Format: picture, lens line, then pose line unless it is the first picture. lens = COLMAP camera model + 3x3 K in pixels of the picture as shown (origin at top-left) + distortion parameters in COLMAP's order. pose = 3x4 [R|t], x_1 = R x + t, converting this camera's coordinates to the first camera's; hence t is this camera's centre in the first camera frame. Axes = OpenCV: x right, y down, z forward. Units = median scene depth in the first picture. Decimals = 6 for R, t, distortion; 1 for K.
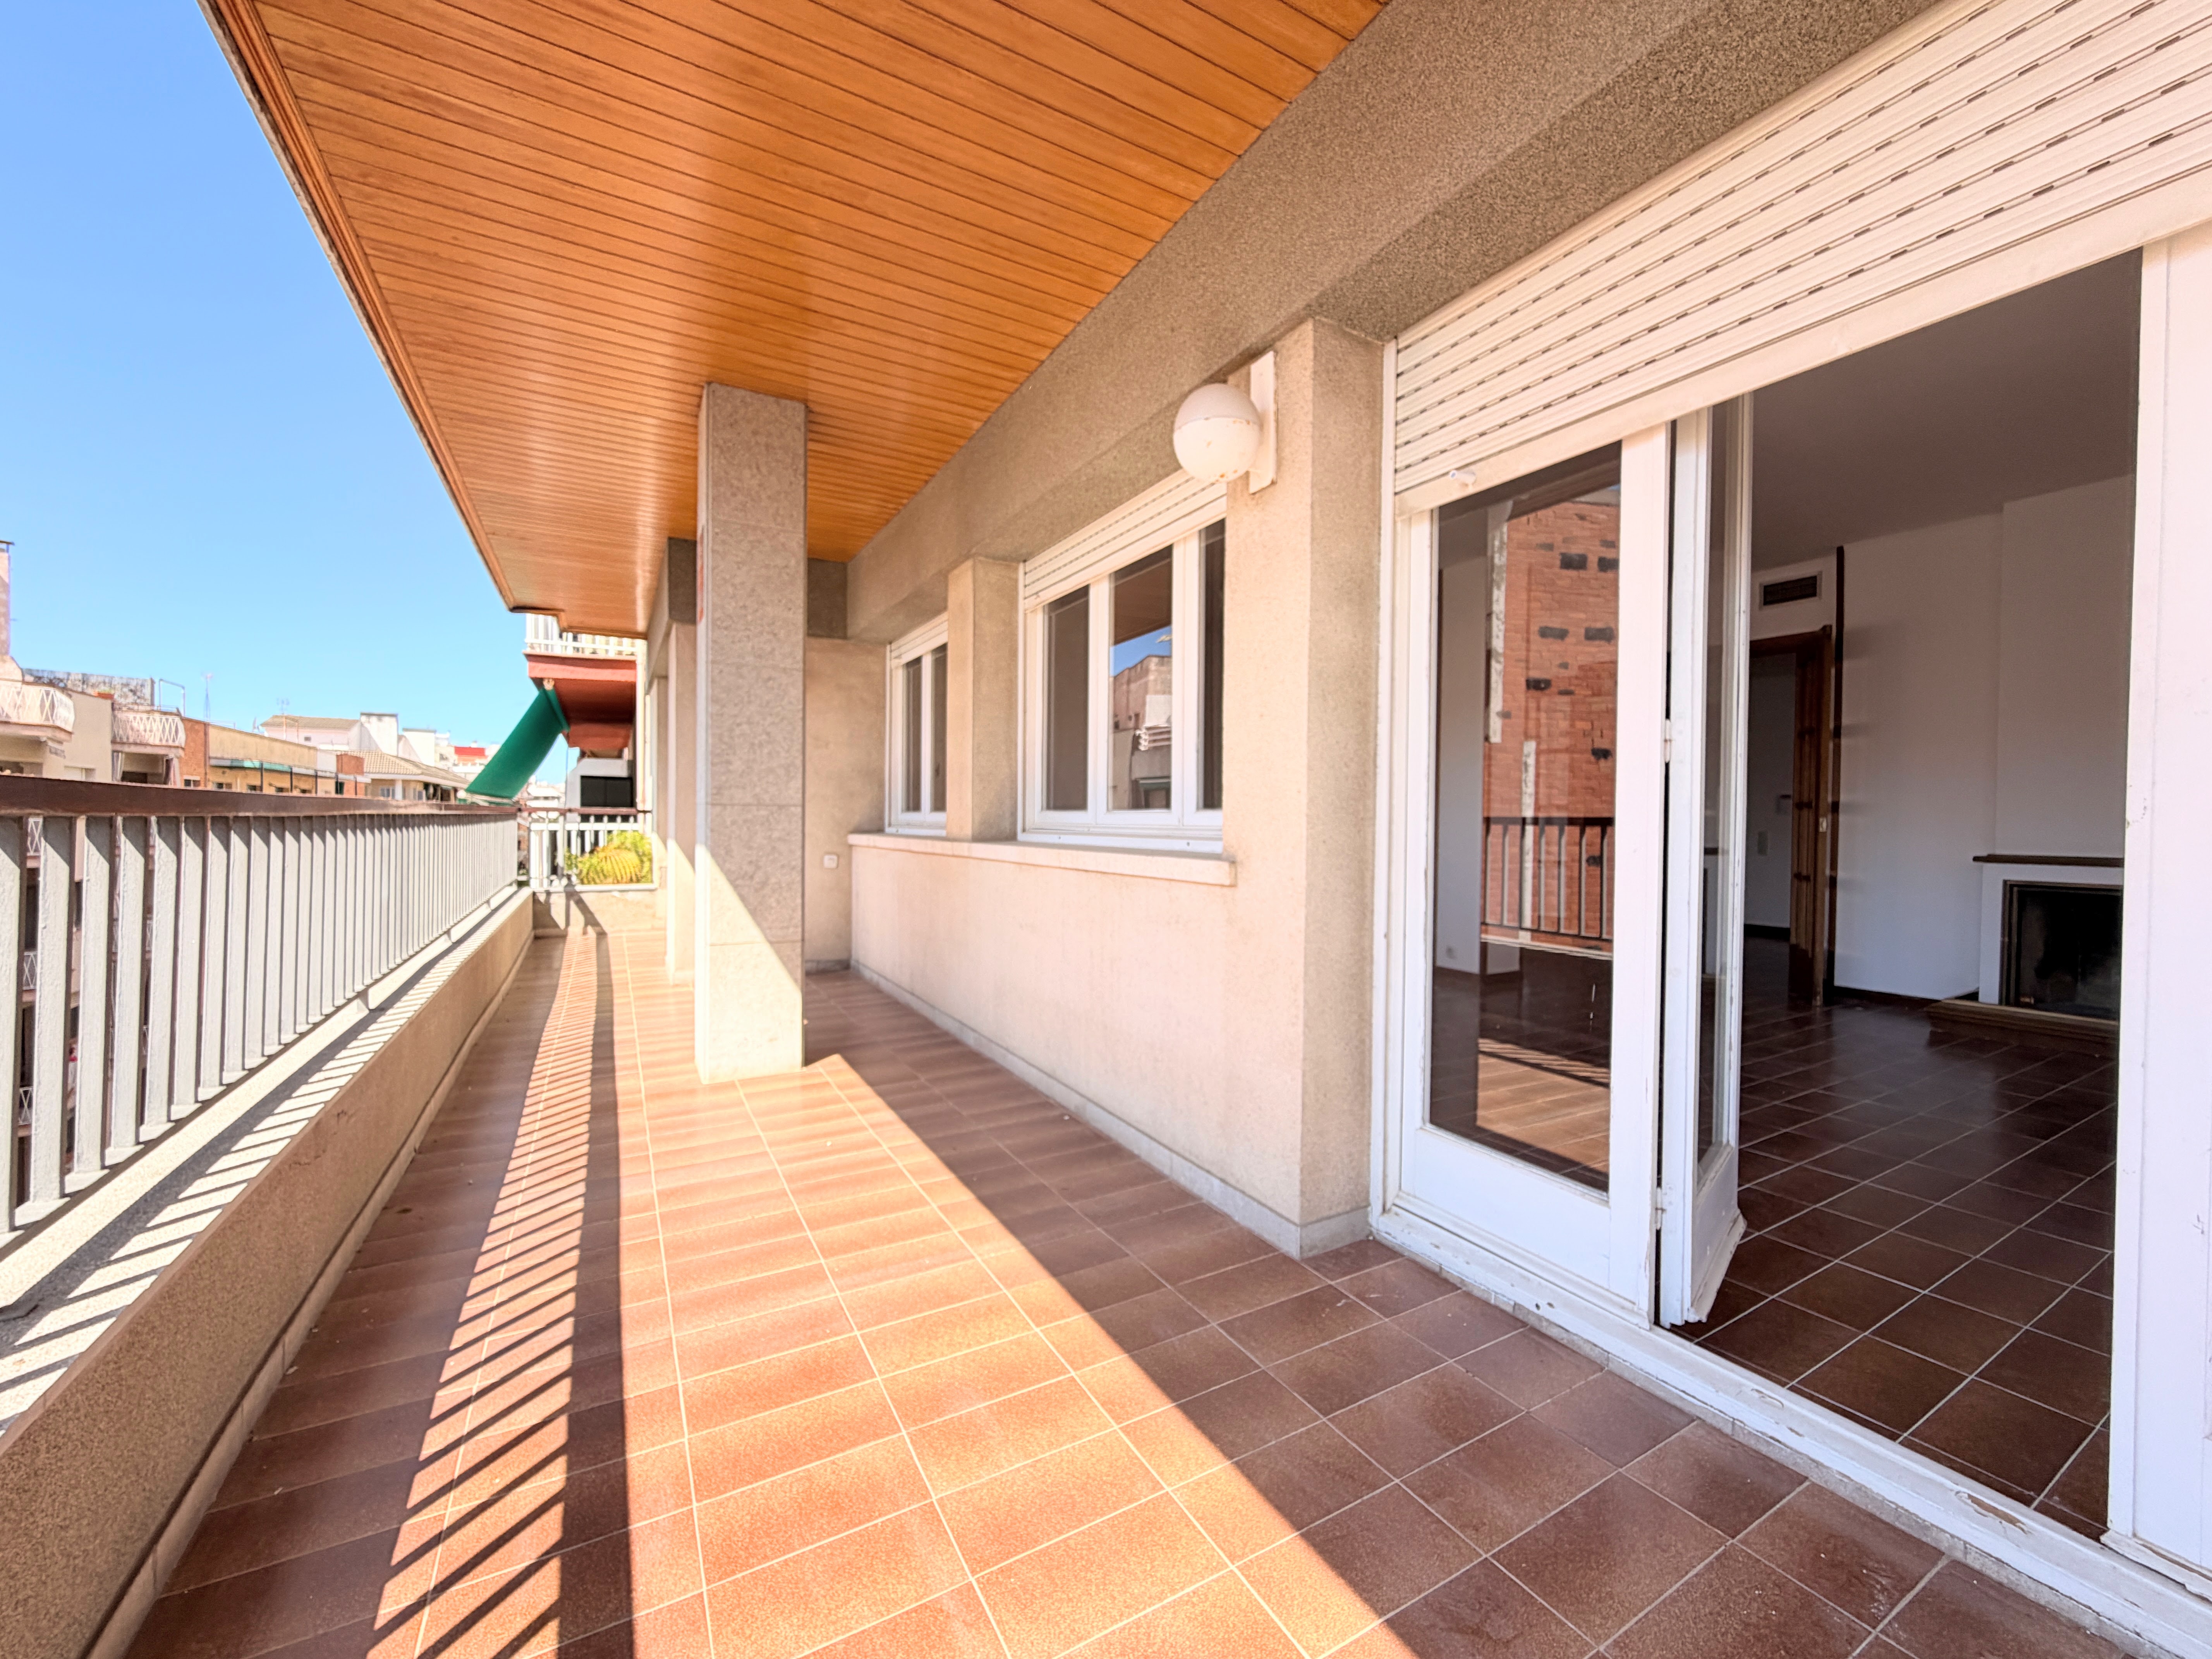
lens RADIAL K [[880.1, 0, 1107.5], [0, 880.1, 831.6], [0, 0, 1]] dist [-0.001131, 0.000533]
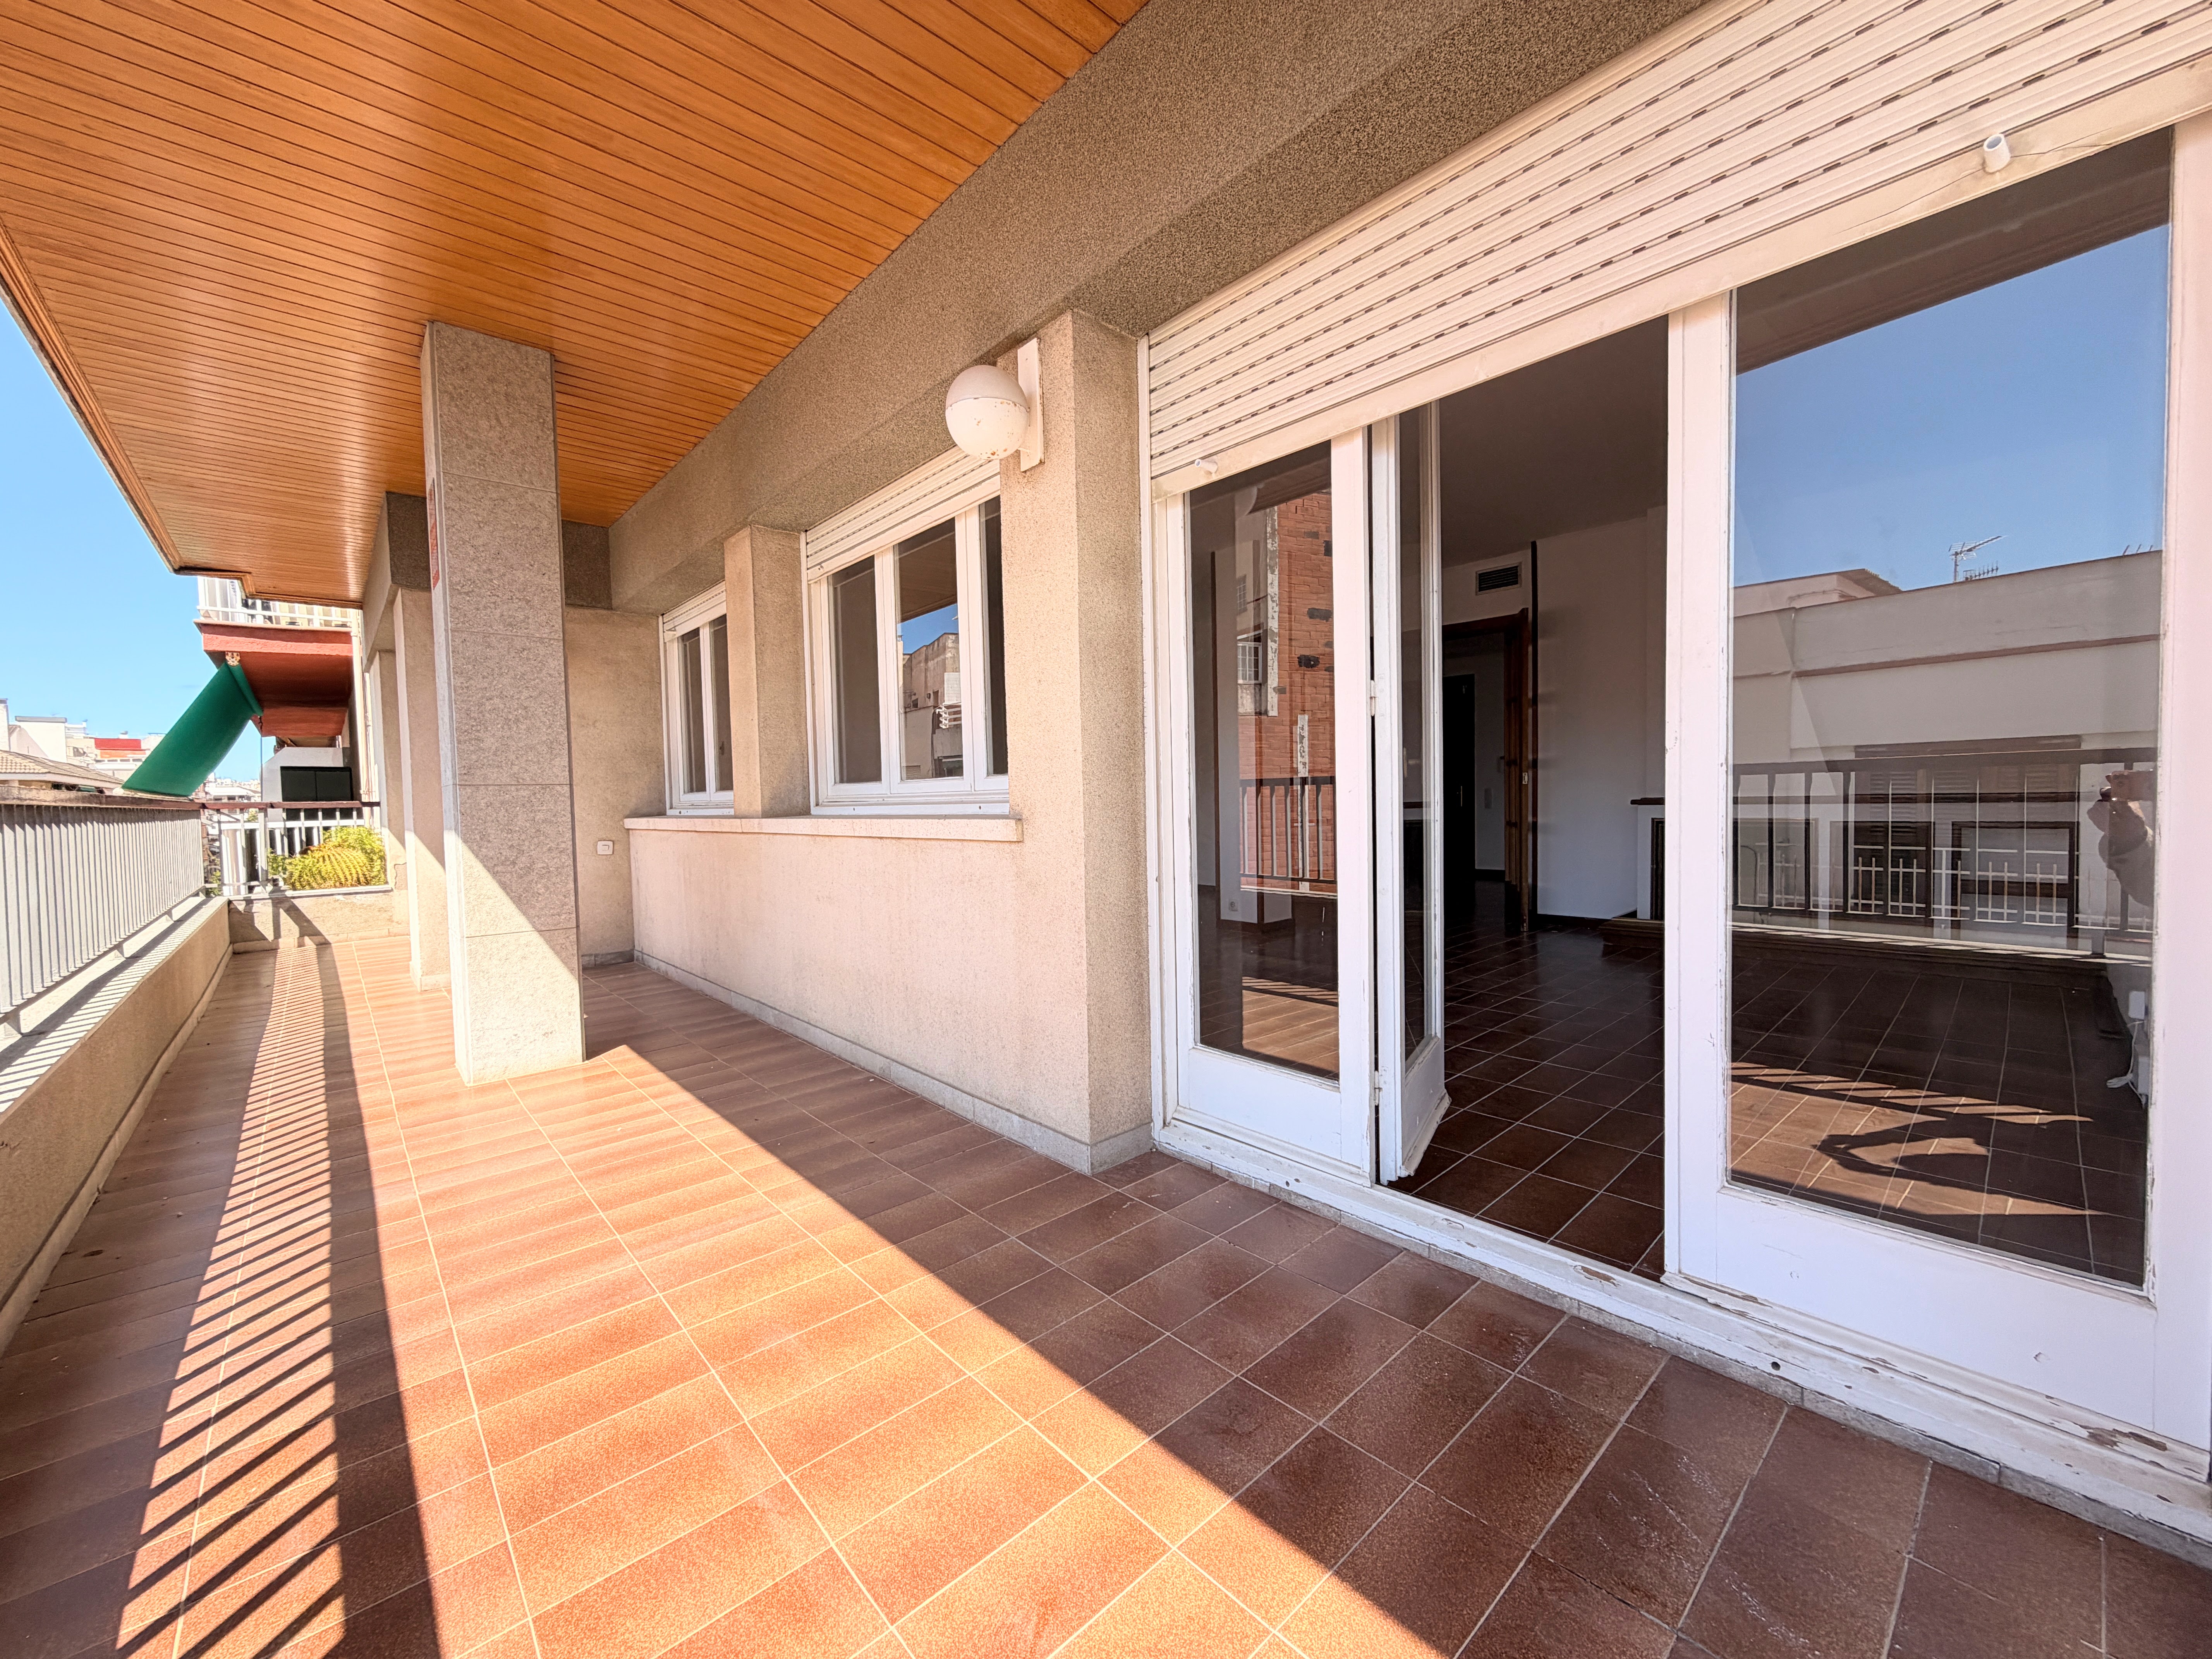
lens RADIAL K [[880.1, 0, 1107.3], [0, 880.1, 835.0], [0, 0, 1]] dist [-0.001131, 0.000533]
pose [[0.976112, -0.040700, 0.213424, 0.014149], [0.035350, 0.998959, 0.028825, 0.020336], [-0.214375, -0.020592, 0.976534, -0.052305]]
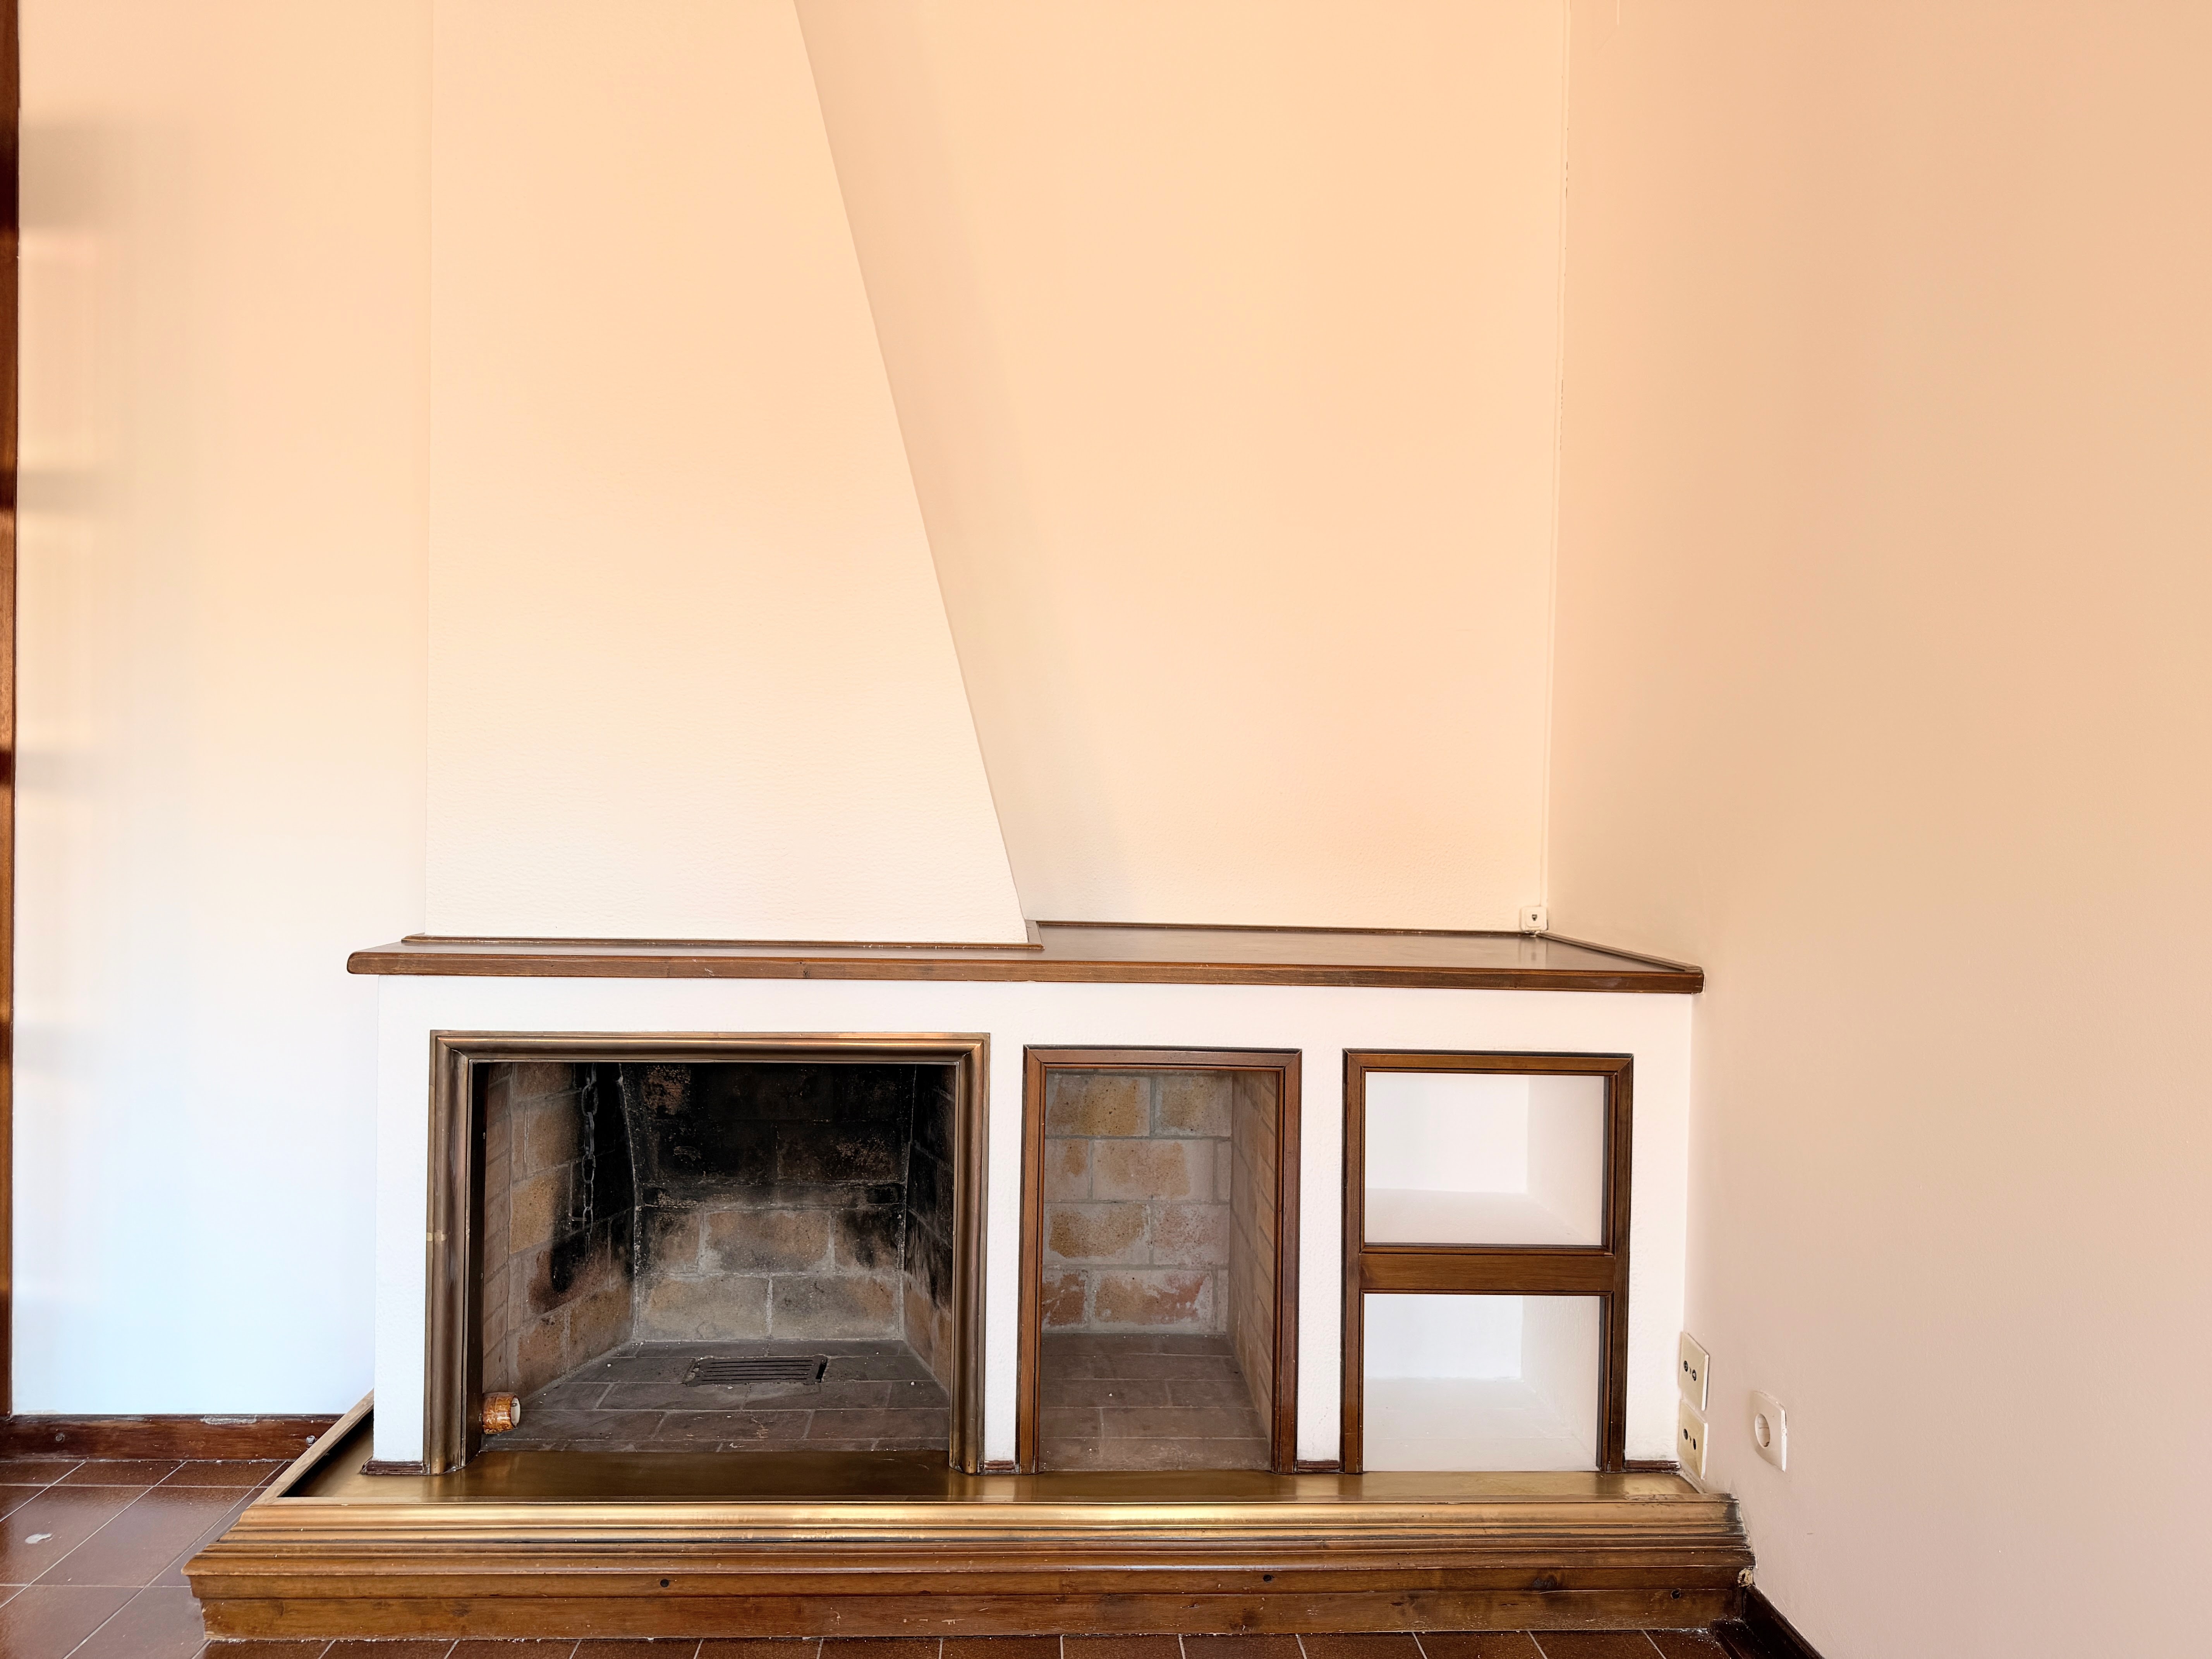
lens RADIAL K [[1542.9, 0, 1087.5], [0, 1542.9, 837.9], [0, 0, 1]] dist [0.060228, -0.084868]
pose [[0.470055, -0.012126, 0.882554, 0.864774], [0.000343, 0.999908, 0.013556, -0.019794], [-0.882637, -0.006069, 0.470016, 0.737150]]
